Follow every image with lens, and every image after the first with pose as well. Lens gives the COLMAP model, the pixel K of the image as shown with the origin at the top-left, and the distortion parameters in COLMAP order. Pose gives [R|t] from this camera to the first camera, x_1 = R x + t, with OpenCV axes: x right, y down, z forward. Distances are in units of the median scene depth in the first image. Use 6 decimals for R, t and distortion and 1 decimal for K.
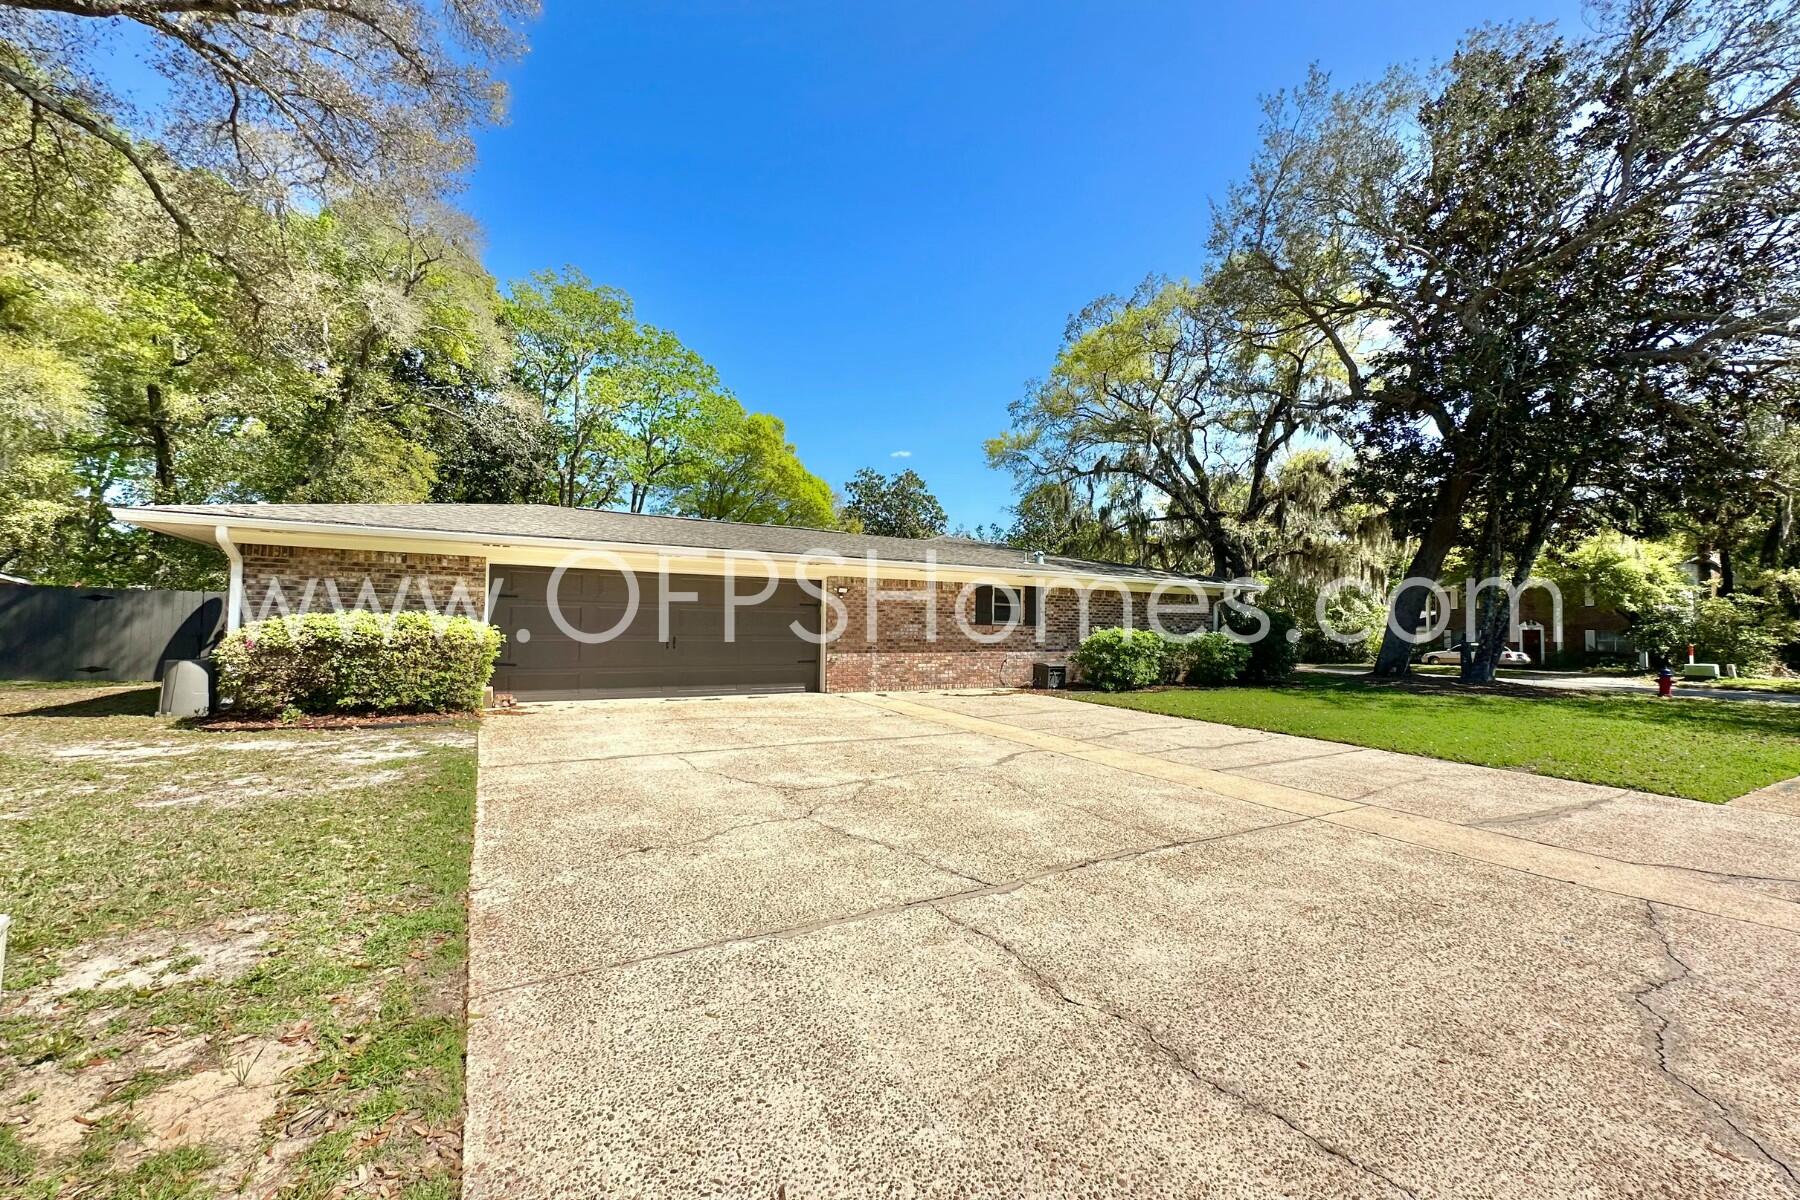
lens RADIAL K [[784.0, 0, 929.9], [0, 784.0, 616.4], [0, 0, 1]] dist [-0.002528, -0.000215]
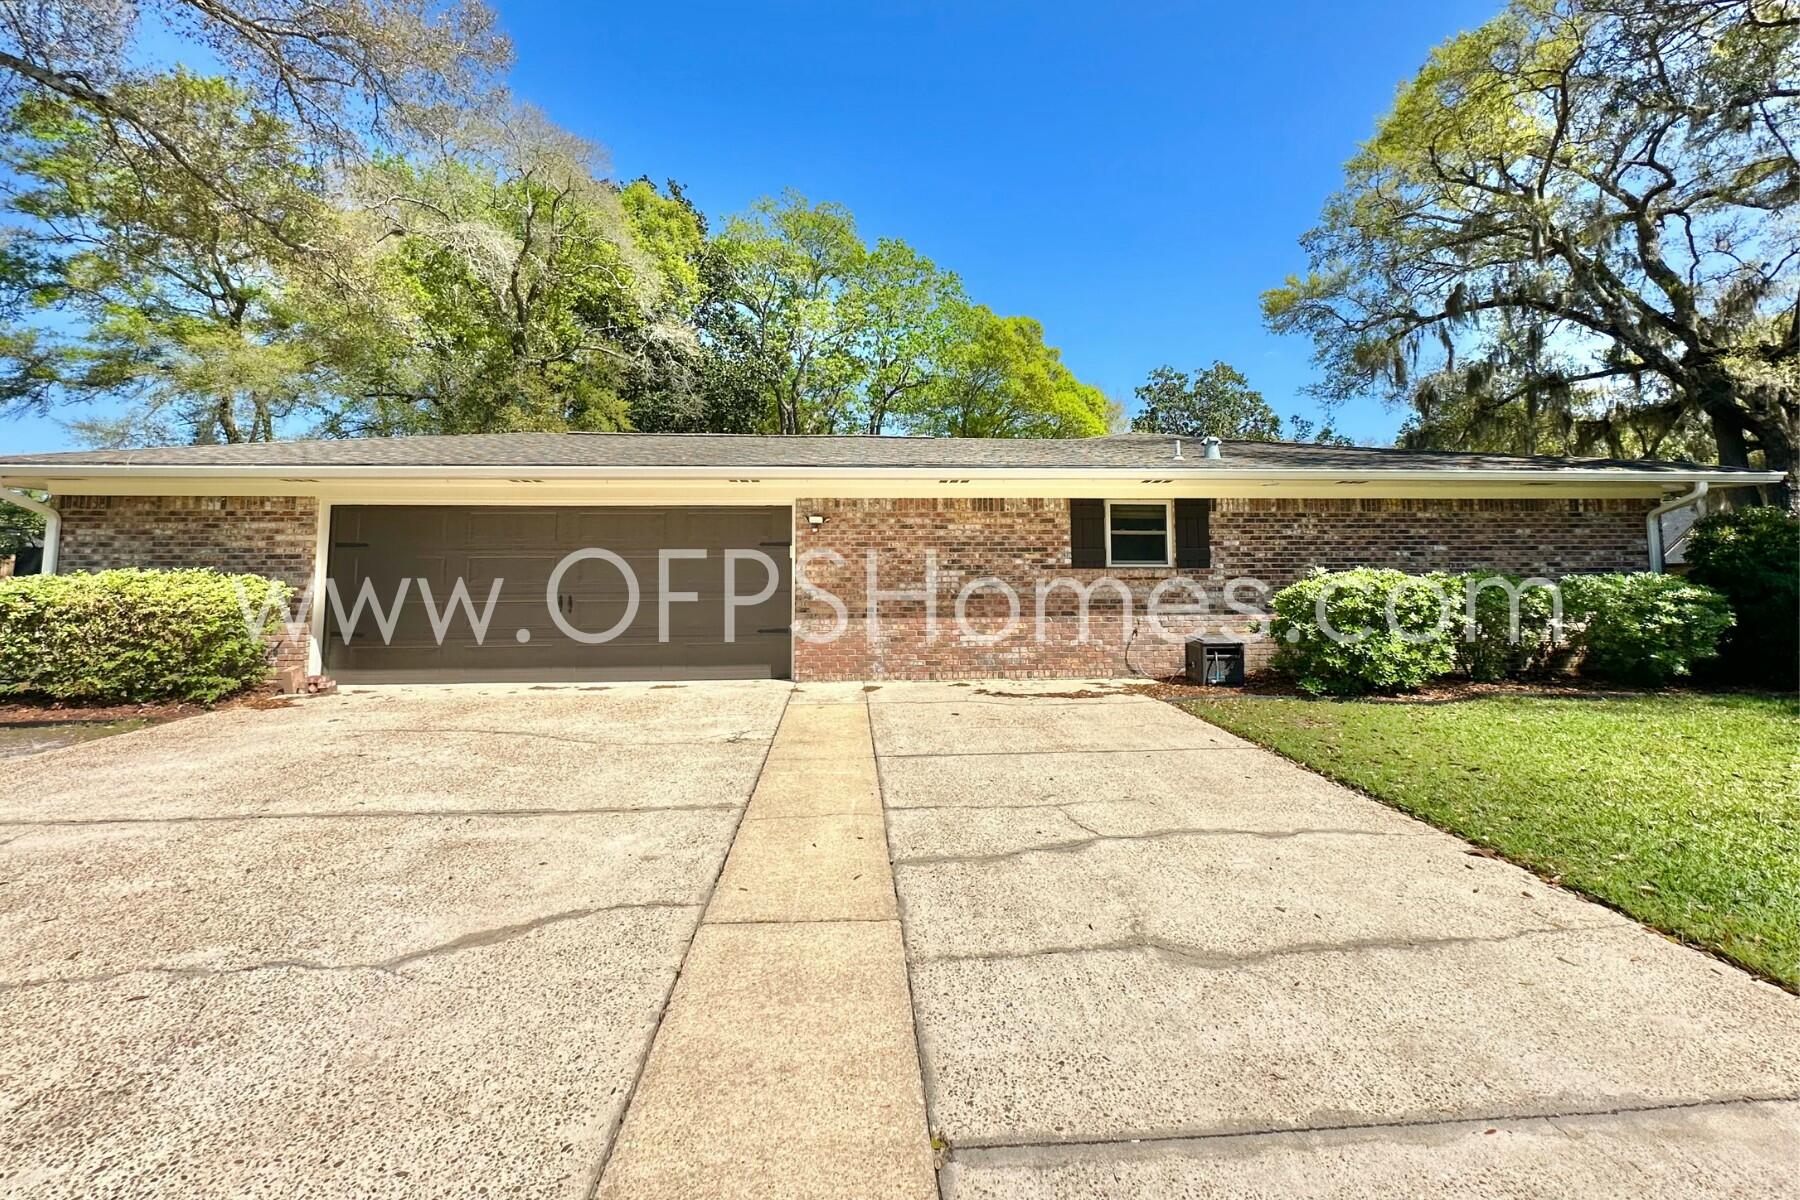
lens RADIAL K [[856.9, 0, 899.2], [0, 856.9, 505.9], [0, 0, 1]] dist [-0.002157, -0.000286]
pose [[0.882103, -0.053096, -0.468054, 0.136931], [0.024647, 0.997468, -0.066703, 0.001919], [0.470410, 0.047303, 0.881179, 0.207138]]
